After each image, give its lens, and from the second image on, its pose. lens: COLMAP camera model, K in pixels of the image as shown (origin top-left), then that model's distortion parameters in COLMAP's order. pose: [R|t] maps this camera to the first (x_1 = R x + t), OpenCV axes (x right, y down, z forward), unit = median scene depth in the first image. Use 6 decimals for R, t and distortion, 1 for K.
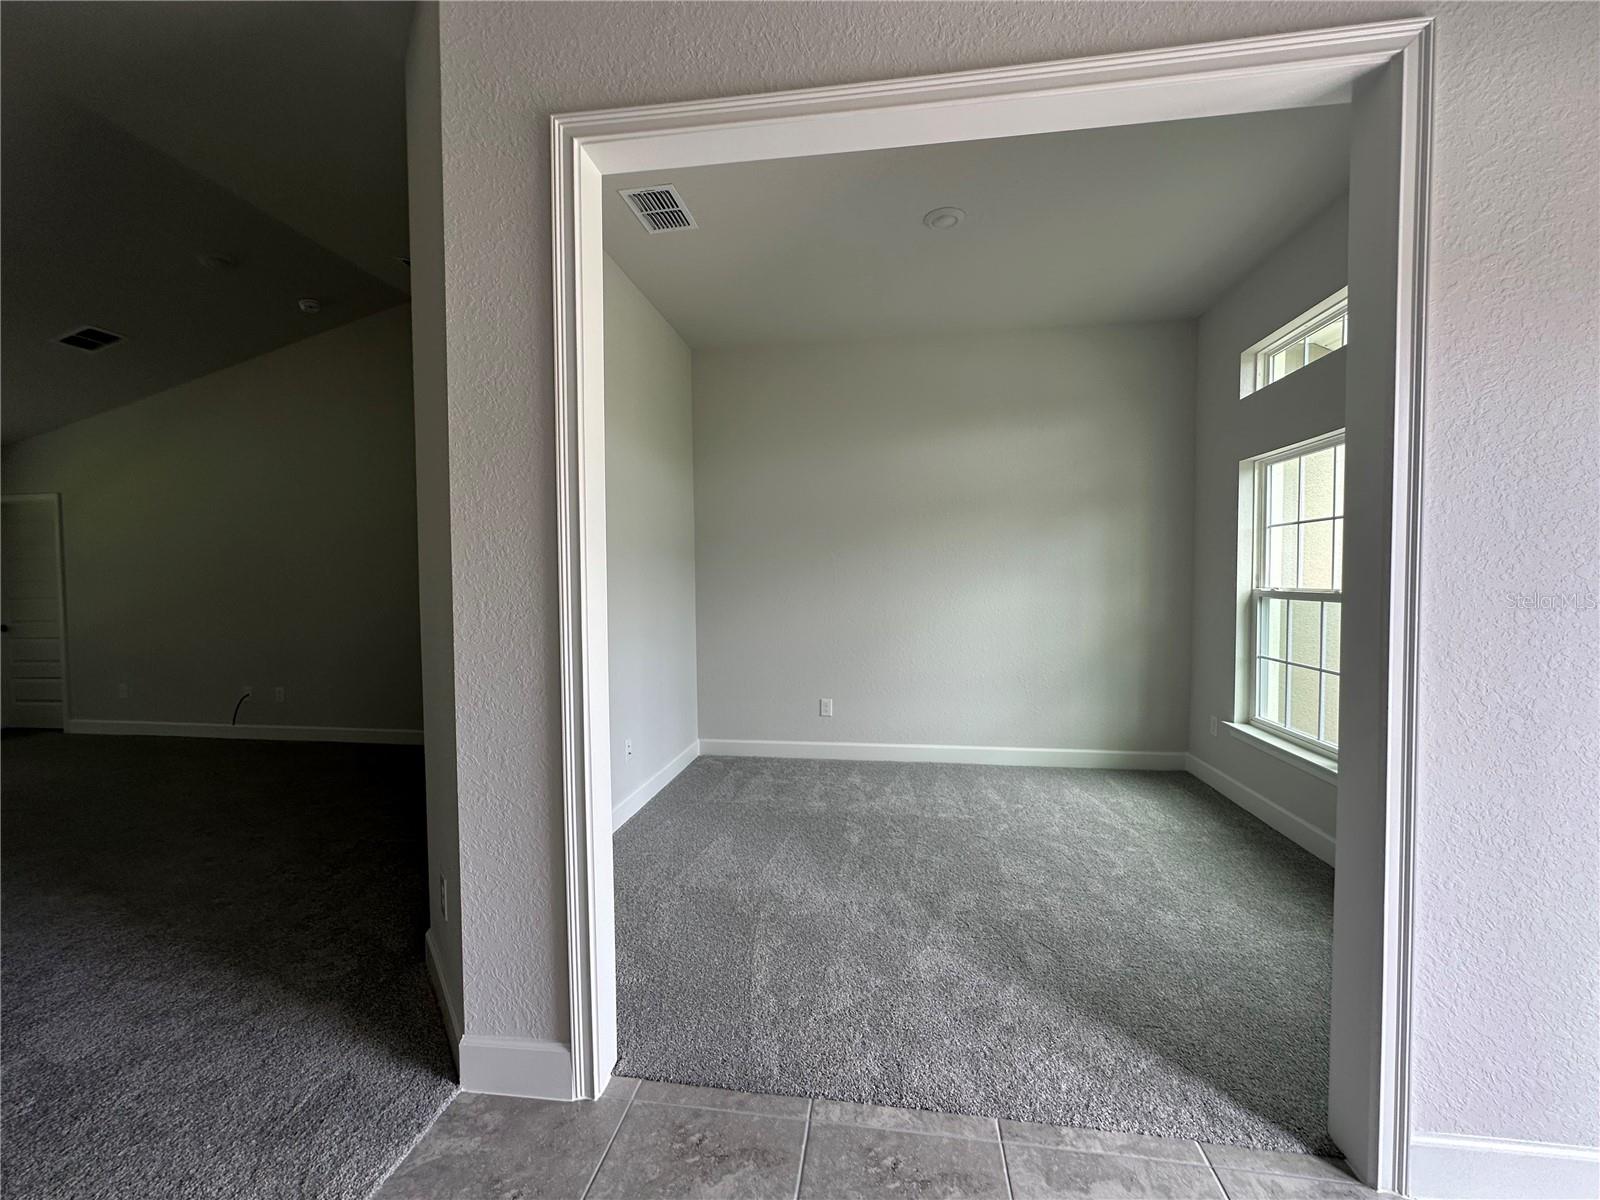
lens RADIAL K [[640.7, 0, 801.8], [0, 640.7, 596.3], [0, 0, 1]] dist [-0.000361, 0.000076]
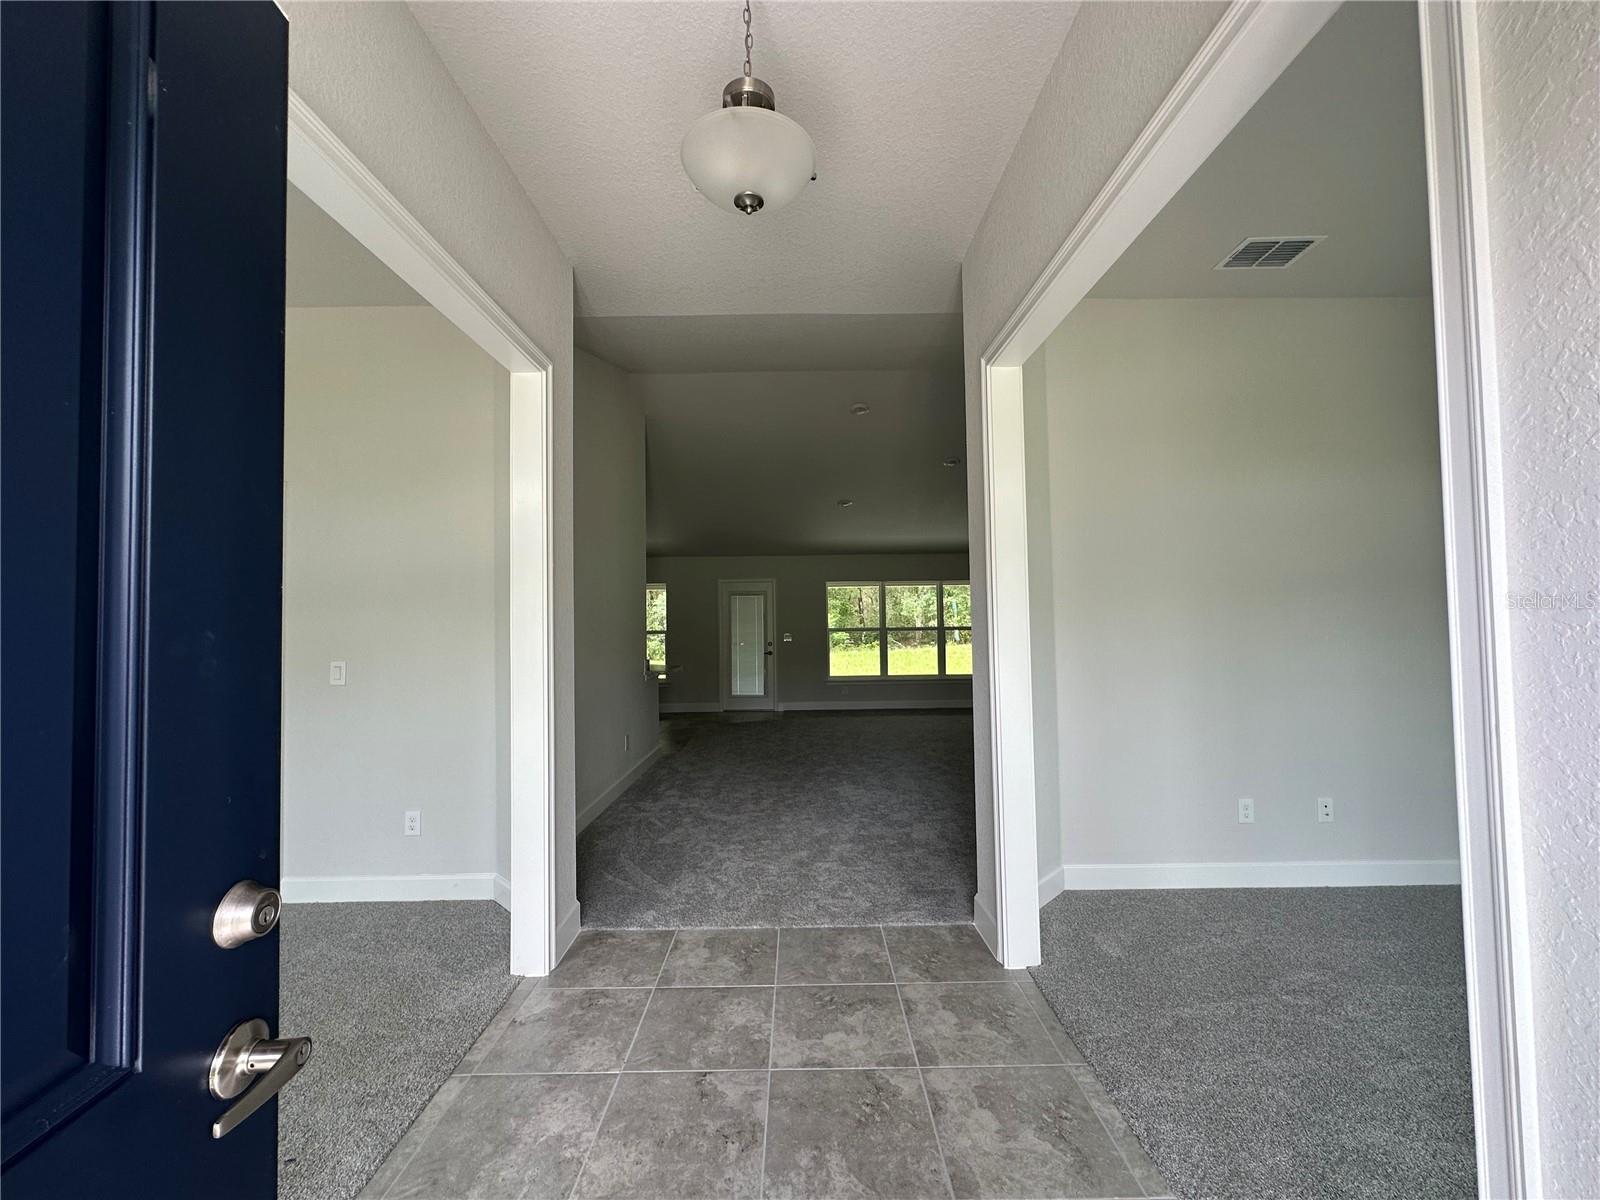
lens RADIAL K [[638.7, 0, 801.5], [0, 638.7, 596.5], [0, 0, 1]] dist [-0.003043, 0.000088]
pose [[0.148241, -0.034425, -0.988352, 0.668611], [-0.016137, 0.999177, -0.037223, -0.022170], [0.988820, 0.021467, 0.147564, 0.160013]]
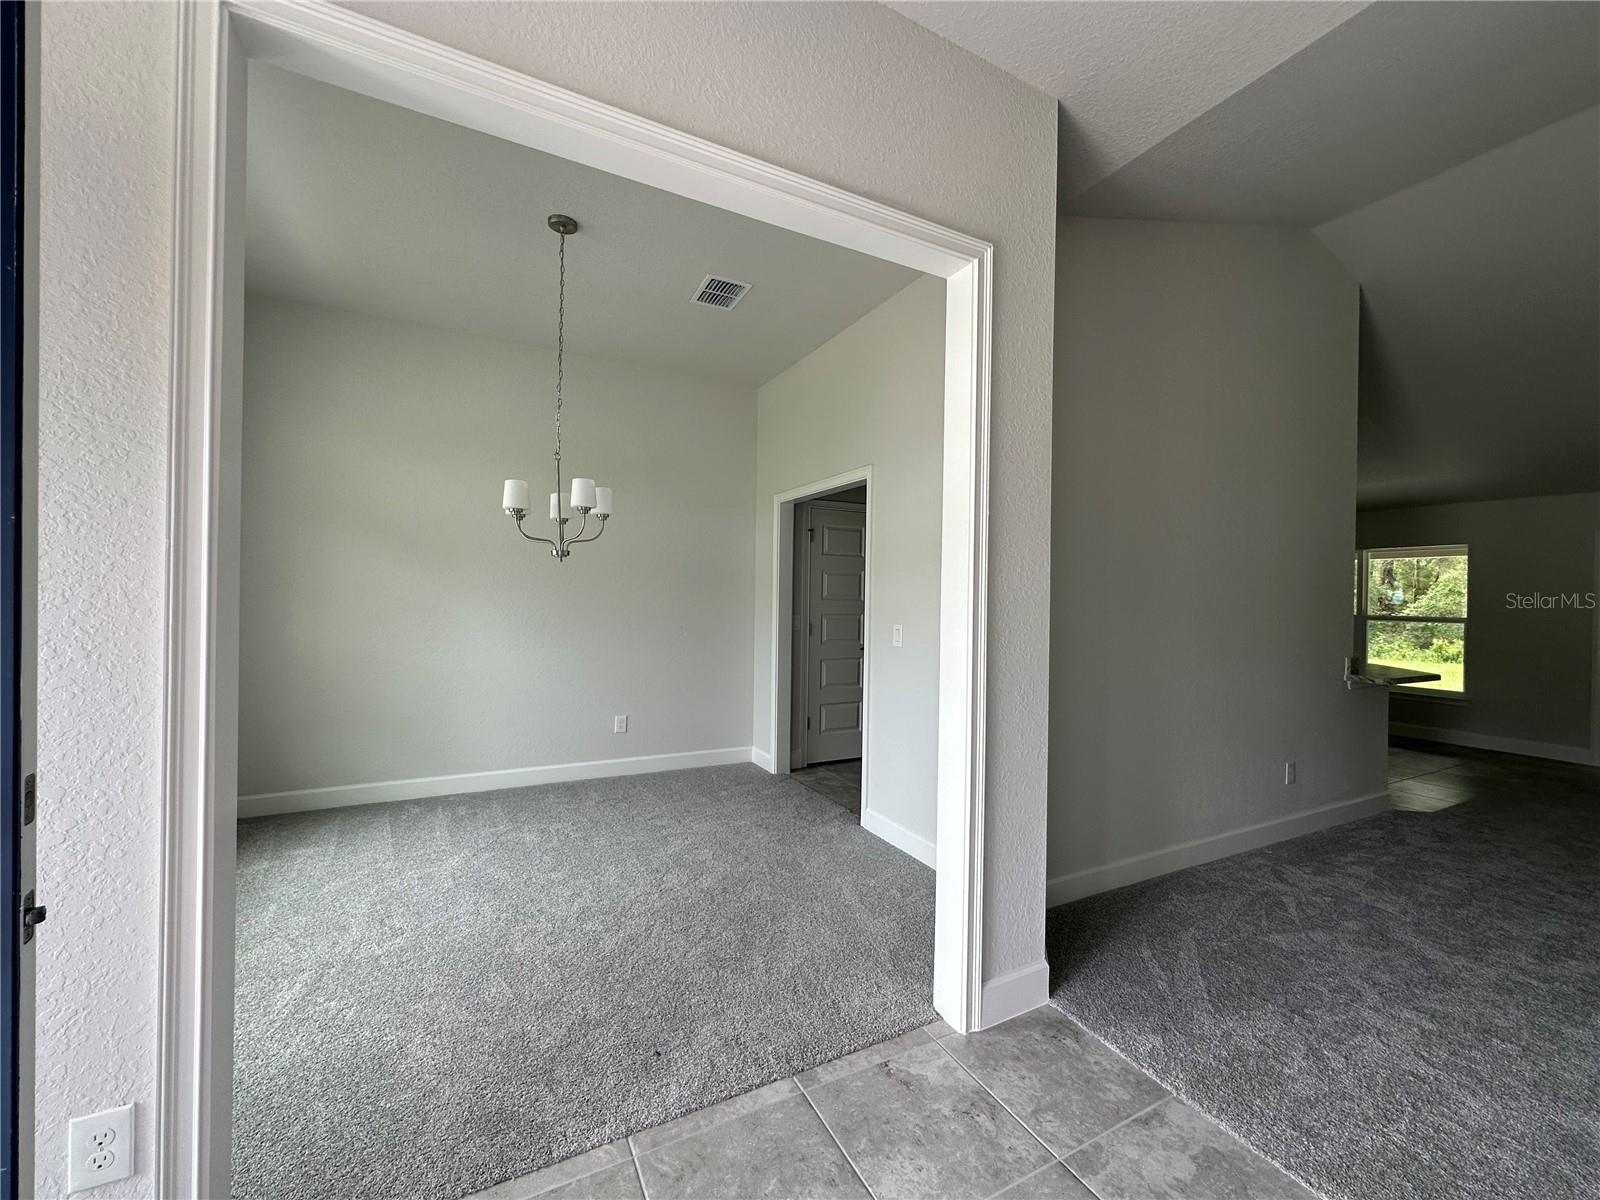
lens RADIAL K [[638.7, 0, 801.5], [0, 638.7, 596.5], [0, 0, 1]] dist [-0.003043, 0.000088]
pose [[-0.810595, -0.010353, -0.585516, 0.279321], [-0.032730, 0.999082, 0.027646, -0.016579], [0.584692, 0.041574, -0.810189, 0.396020]]
